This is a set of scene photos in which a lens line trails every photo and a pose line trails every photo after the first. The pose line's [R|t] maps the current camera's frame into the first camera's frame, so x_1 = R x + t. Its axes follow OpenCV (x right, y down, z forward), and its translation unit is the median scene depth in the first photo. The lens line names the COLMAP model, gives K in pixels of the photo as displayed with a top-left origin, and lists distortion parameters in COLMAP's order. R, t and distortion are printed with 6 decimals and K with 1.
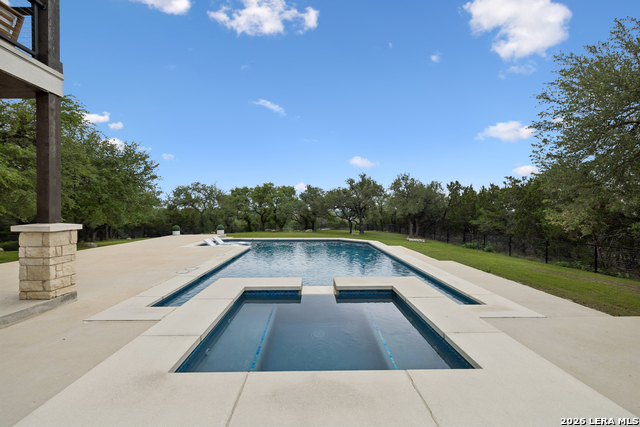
lens RADIAL K [[271.3, 0, 320.1], [0, 271.3, 214.0], [0, 0, 1]] dist [0.002349, -0.000098]
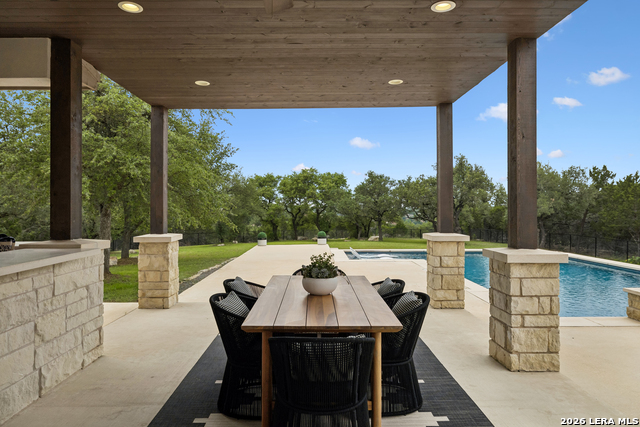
lens RADIAL K [[423.2, 0, 320.7], [0, 423.2, 210.7], [0, 0, 1]] dist [0.004431, 0.000372]
pose [[0.999934, -0.003533, -0.010947, -0.164999], [0.003485, 0.999984, -0.004464, -0.004791], [0.010963, 0.004426, 0.999930, -0.063631]]
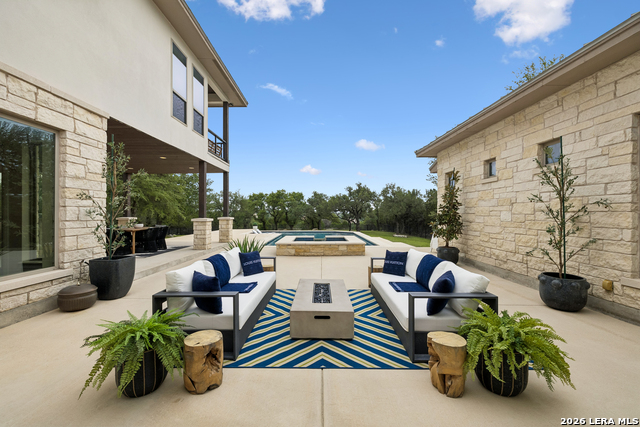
lens RADIAL K [[271.3, 0, 321.1], [0, 271.3, 217.0], [0, 0, 1]] dist [0.002349, -0.000098]
pose [[0.999852, -0.001012, -0.017151, 0.006123], [0.001050, 0.999997, 0.002199, 0.003561], [0.017149, -0.002217, 0.999850, -0.209004]]
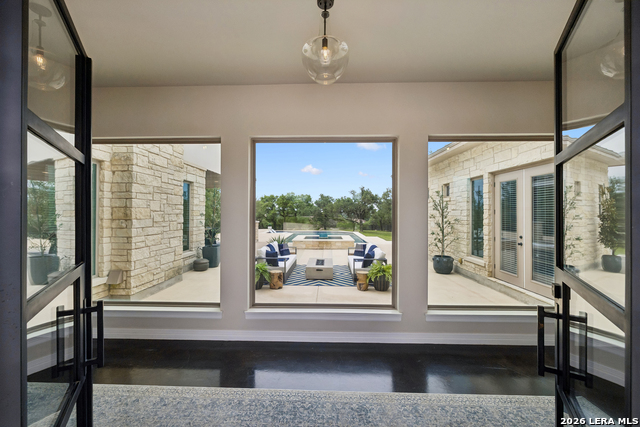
lens RADIAL K [[271.3, 0, 320.9], [0, 271.3, 213.1], [0, 0, 1]] dist [0.002349, -0.000098]
pose [[0.998949, 0.002735, -0.045764, 0.014141], [-0.003180, 0.999948, -0.009653, -0.004098], [0.045736, 0.009788, 0.998906, -0.312623]]
